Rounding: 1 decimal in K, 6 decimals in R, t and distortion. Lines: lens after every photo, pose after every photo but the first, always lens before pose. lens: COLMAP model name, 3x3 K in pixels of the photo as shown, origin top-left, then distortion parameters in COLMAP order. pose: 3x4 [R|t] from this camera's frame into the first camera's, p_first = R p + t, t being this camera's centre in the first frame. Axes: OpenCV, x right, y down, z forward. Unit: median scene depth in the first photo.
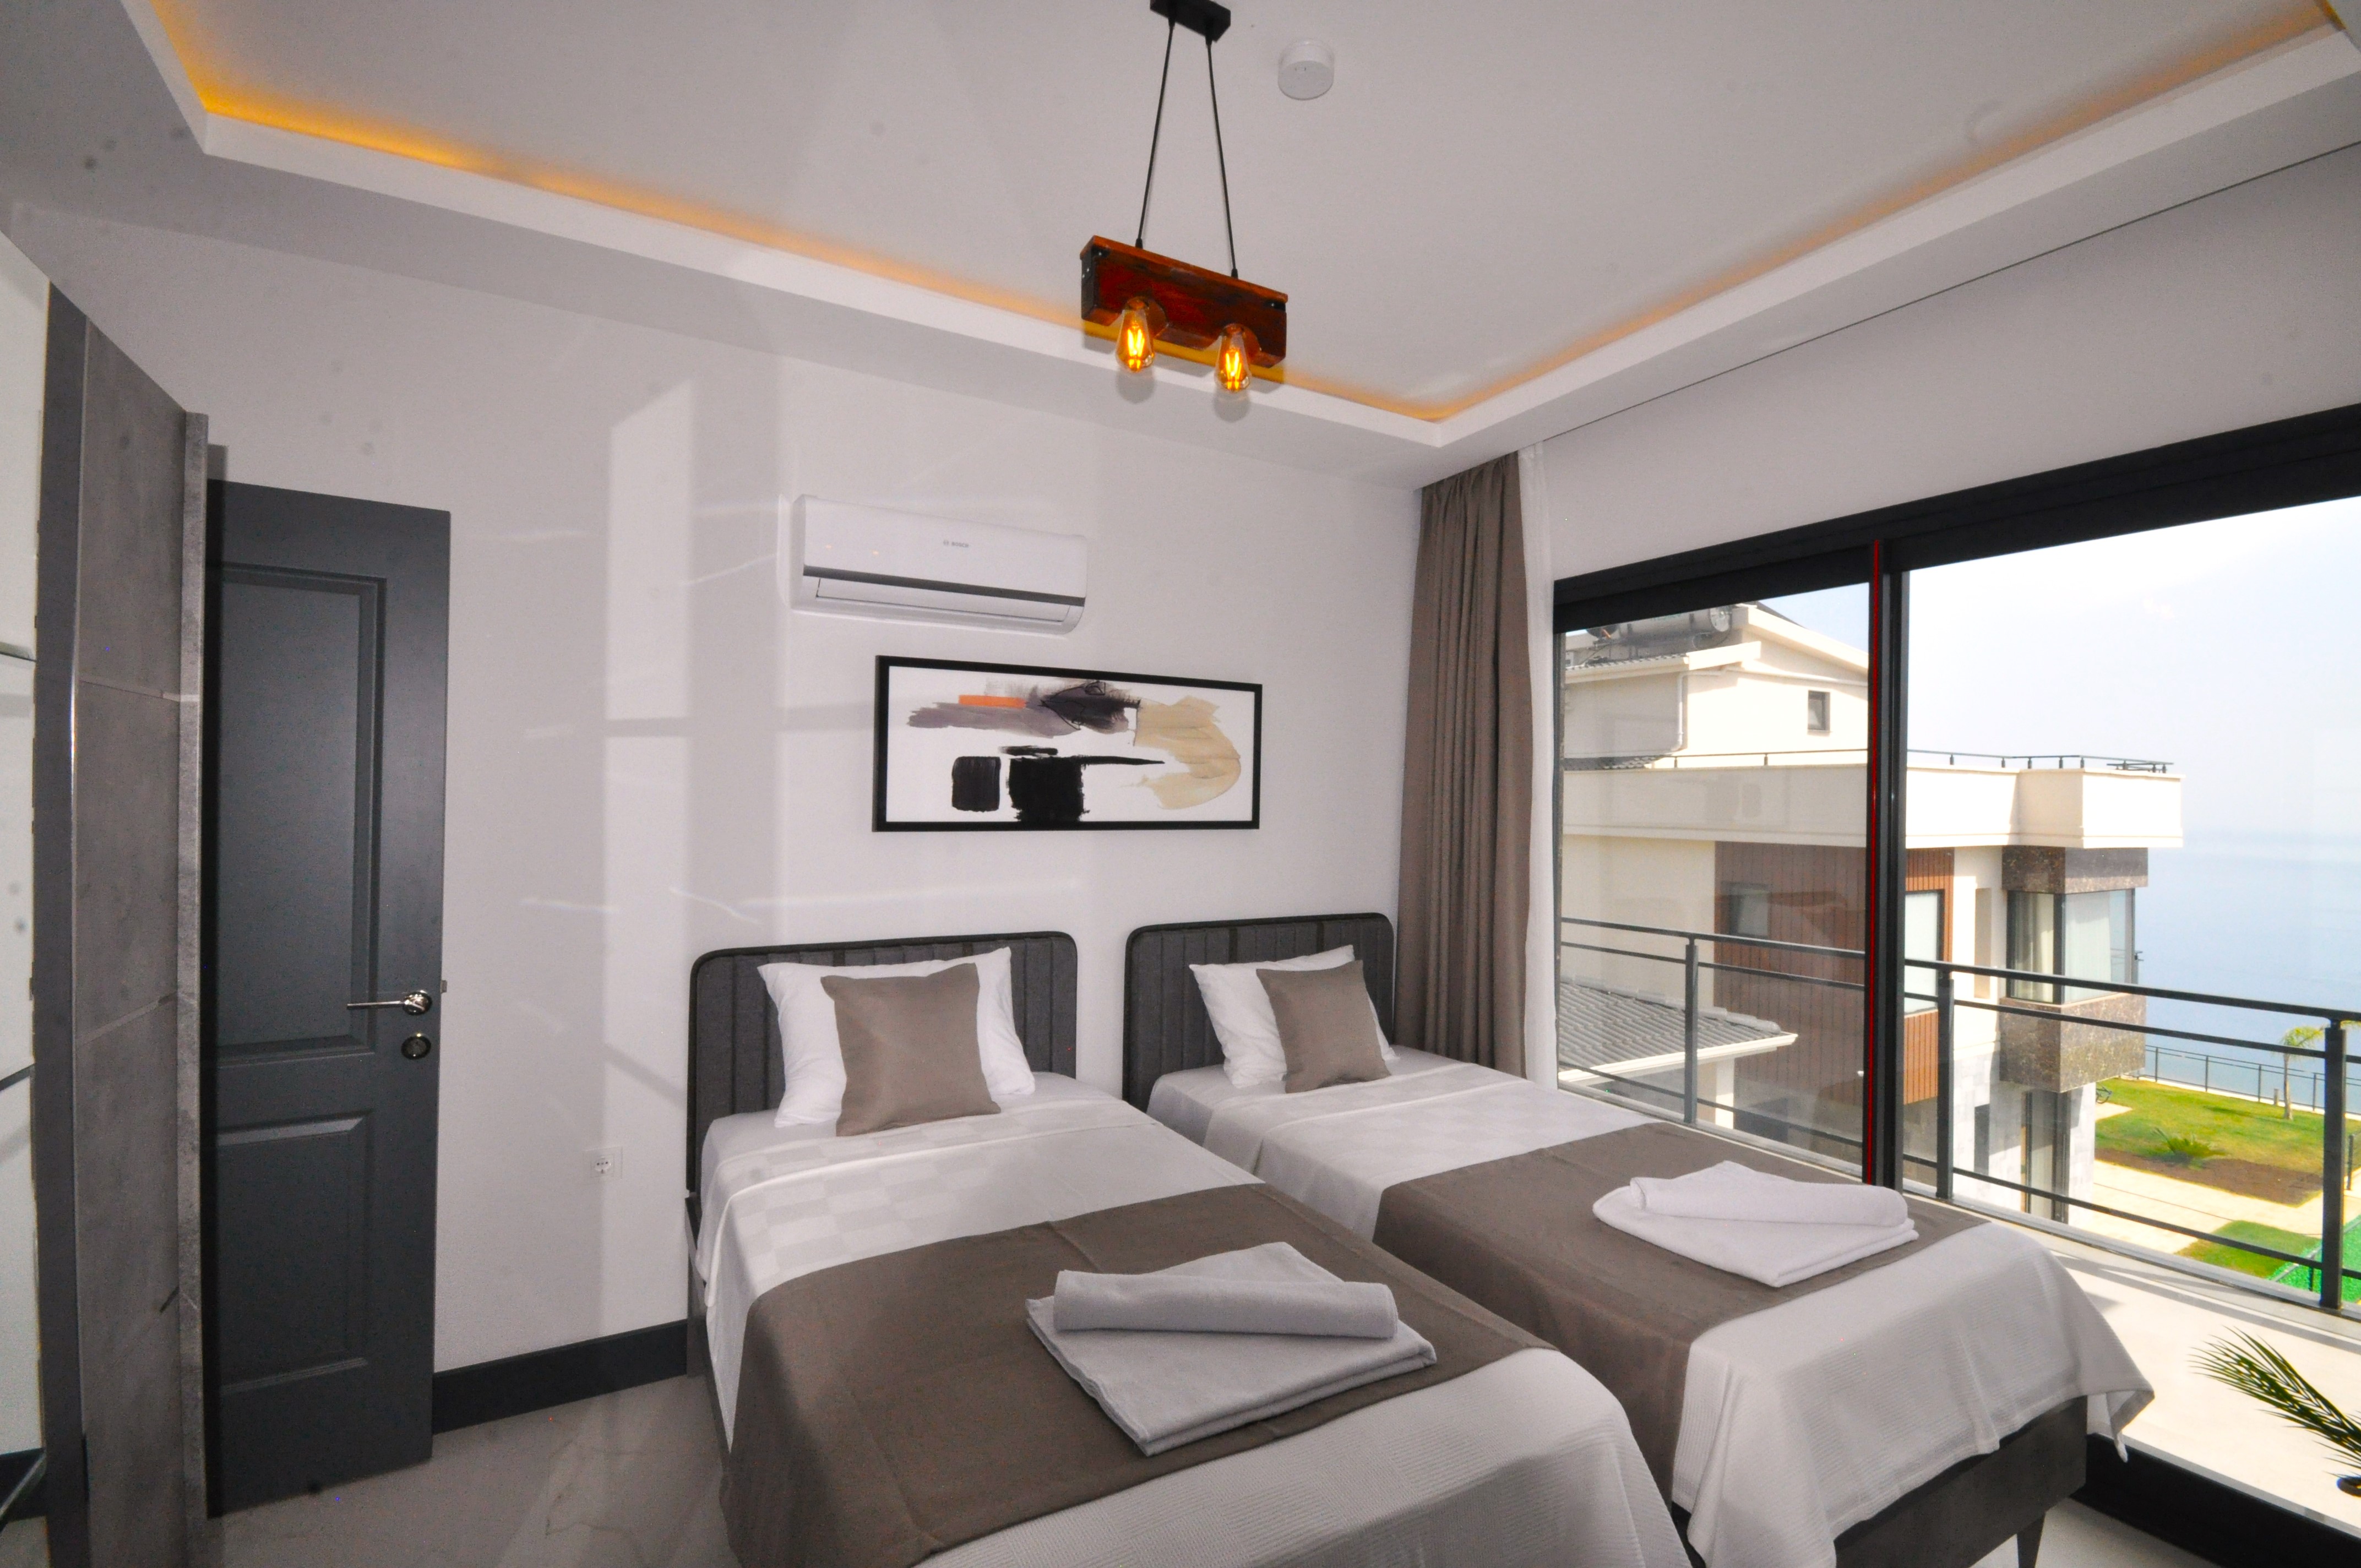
lens RADIAL K [[1036.6, 0, 1164.3], [0, 1036.6, 788.0], [0, 0, 1]] dist [0.001312, -0.003011]
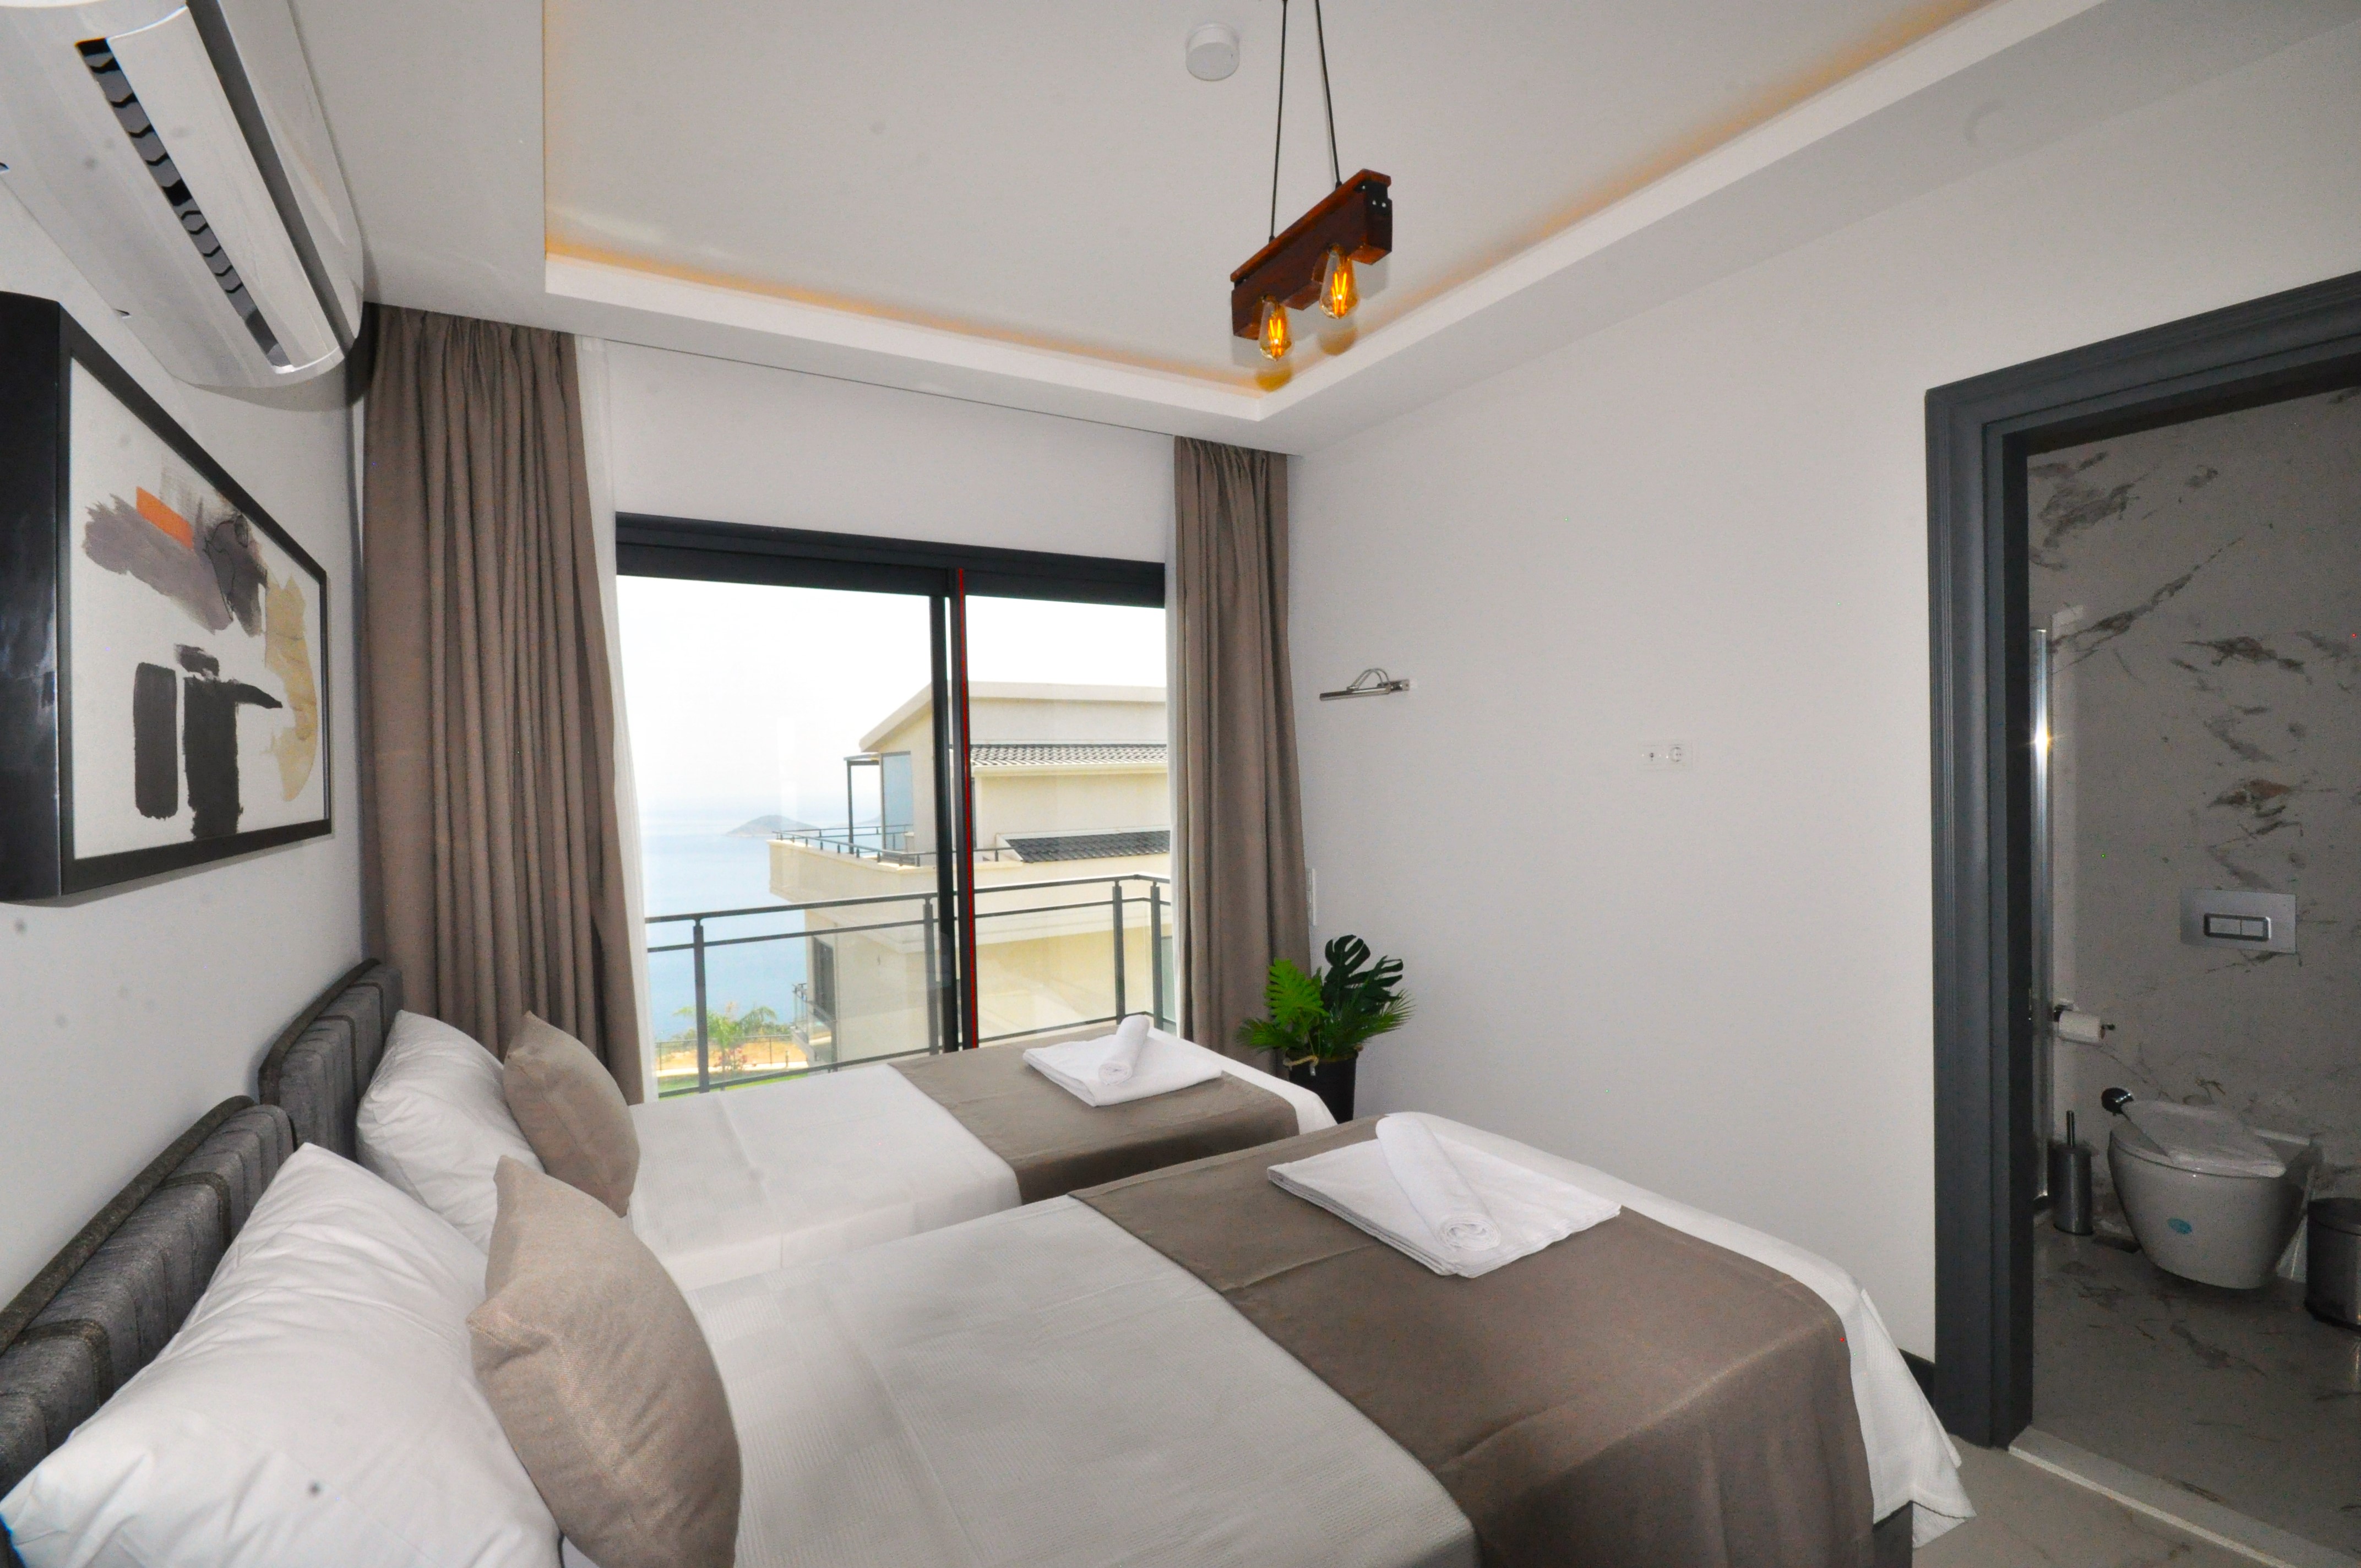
lens RADIAL K [[1036.6, 0, 1185.5], [0, 1036.6, 793.9], [0, 0, 1]] dist [0.001312, -0.003011]
pose [[-0.039922, -0.033681, 0.998635, -0.539660], [0.010796, 0.999359, 0.034137, 0.005406], [-0.999144, 0.012144, -0.039532, 0.638103]]
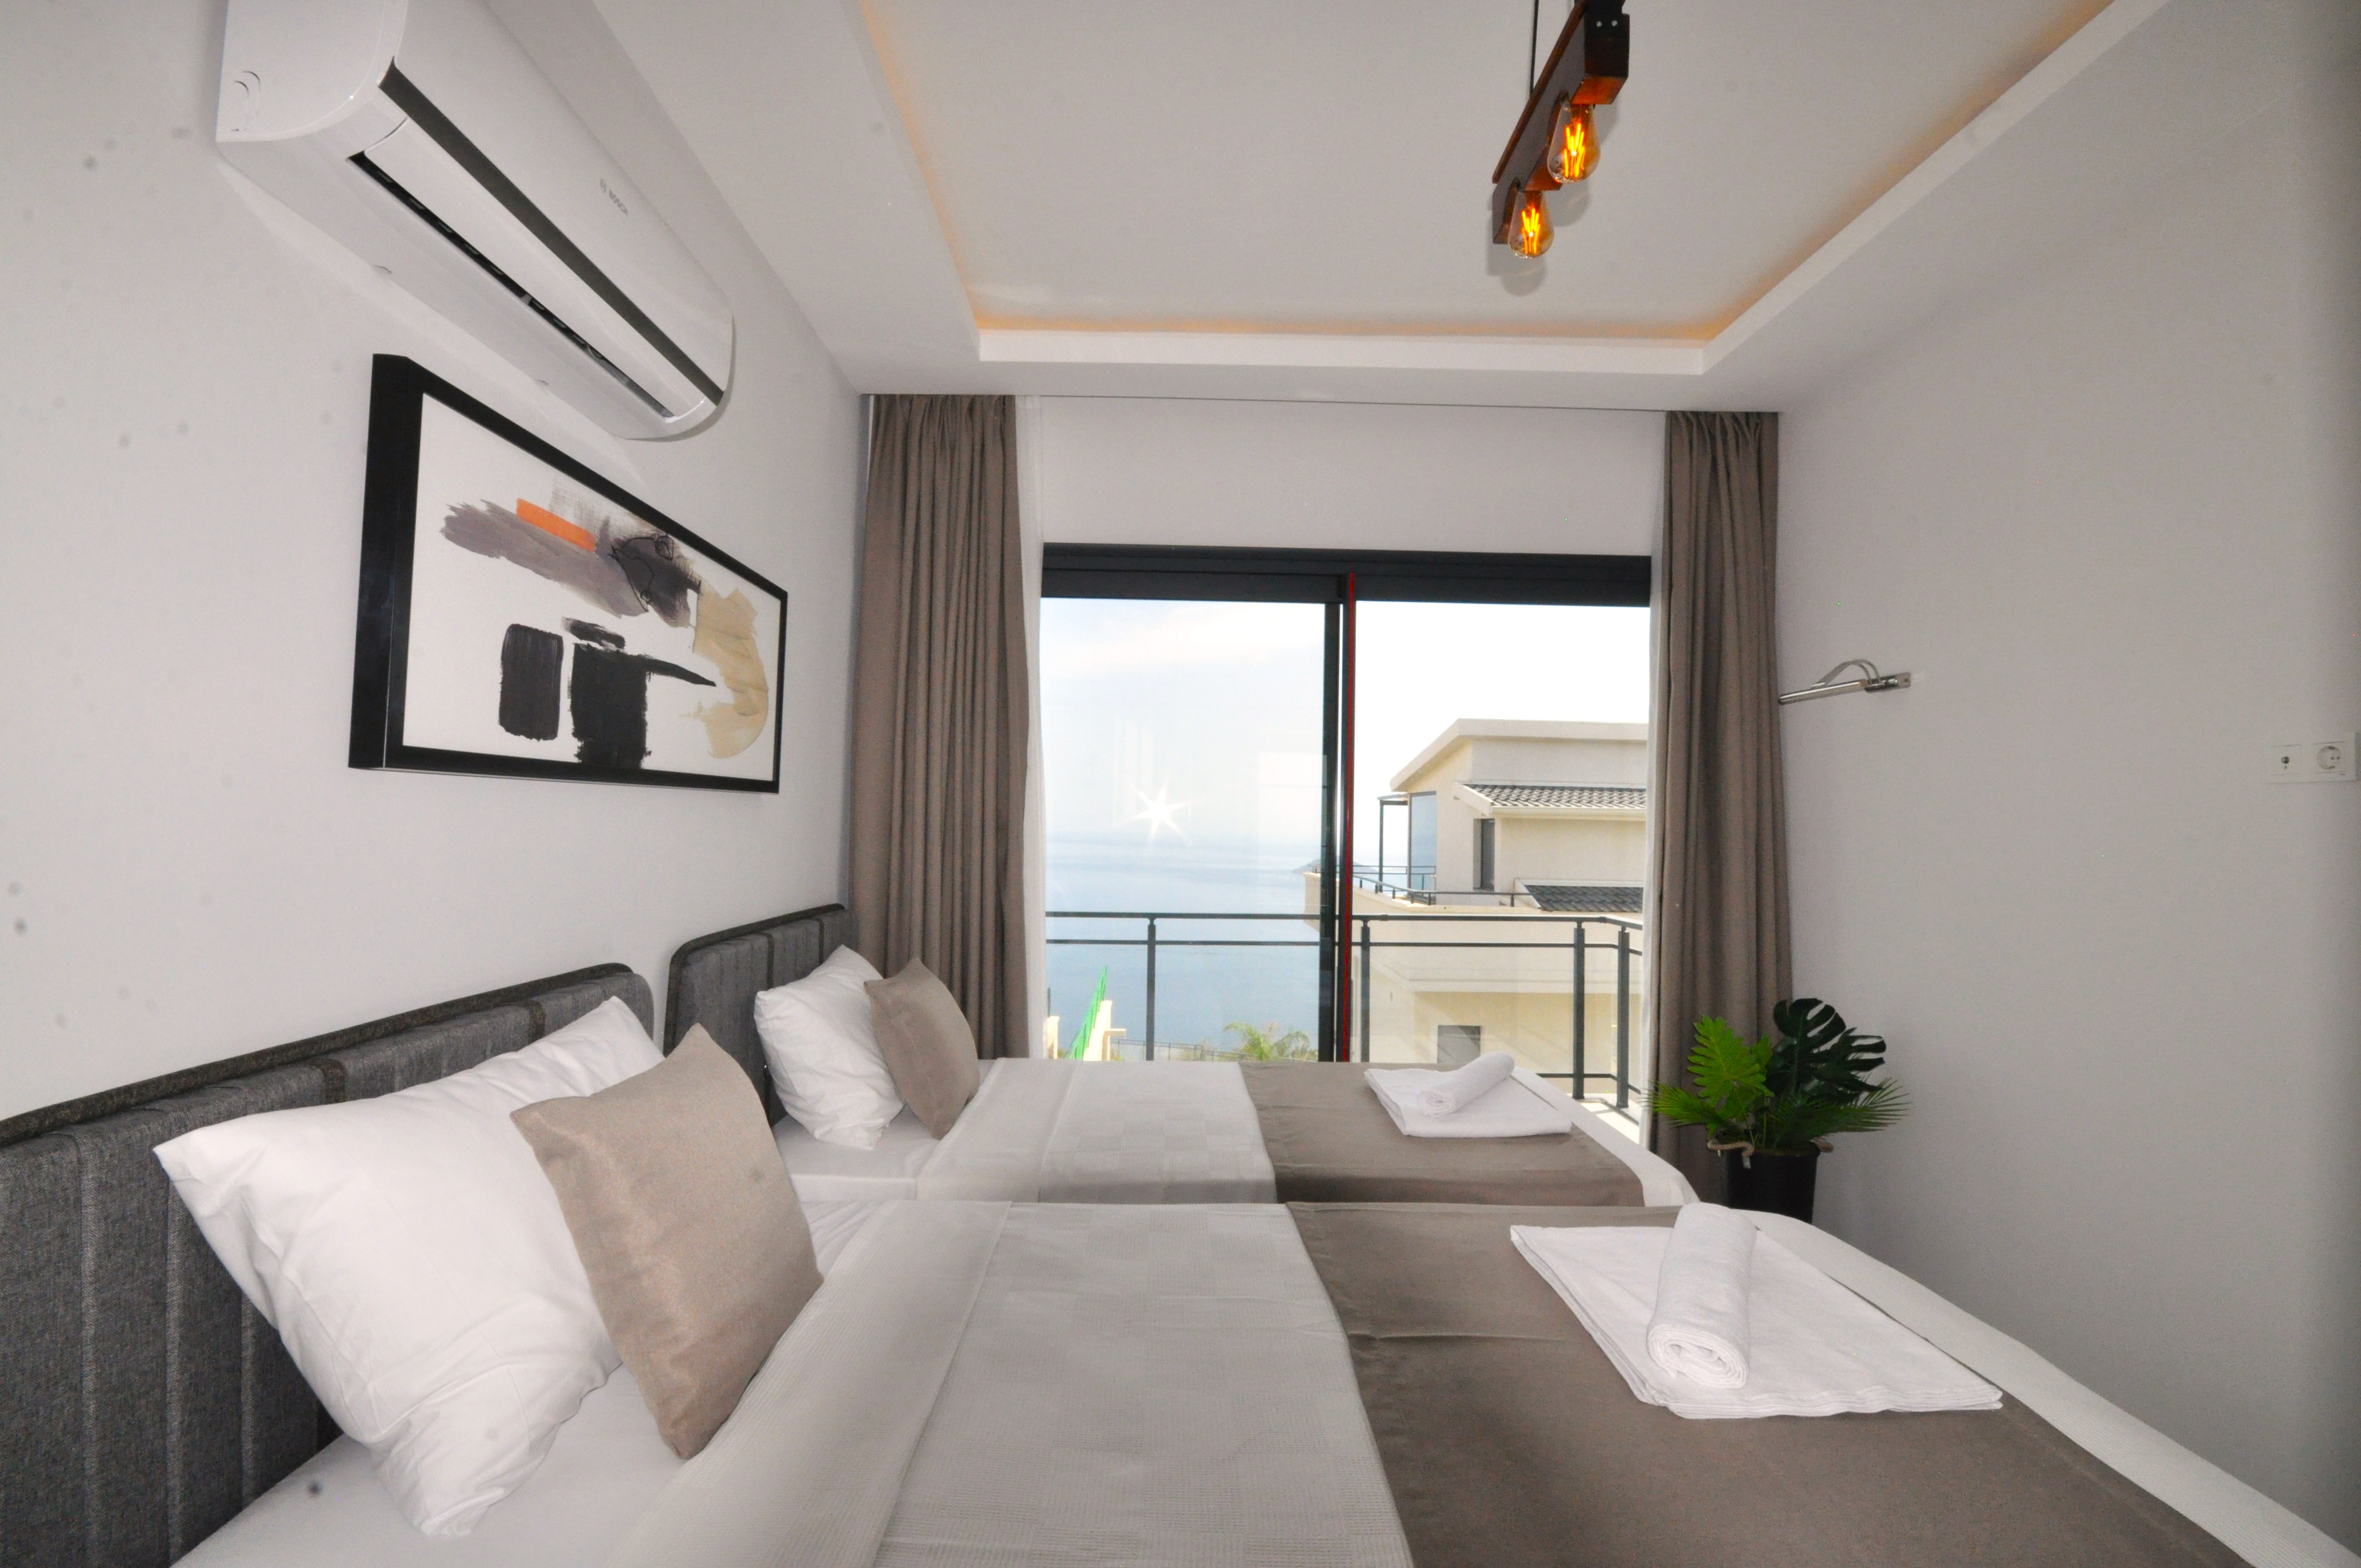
lens RADIAL K [[1036.6, 0, 1188.6], [0, 1036.6, 796.4], [0, 0, 1]] dist [0.001312, -0.003011]
pose [[0.467570, 0.016970, 0.883793, -0.460538], [-0.022178, 0.999726, -0.007463, 0.045884], [-0.883678, -0.016111, 0.467818, 0.471135]]
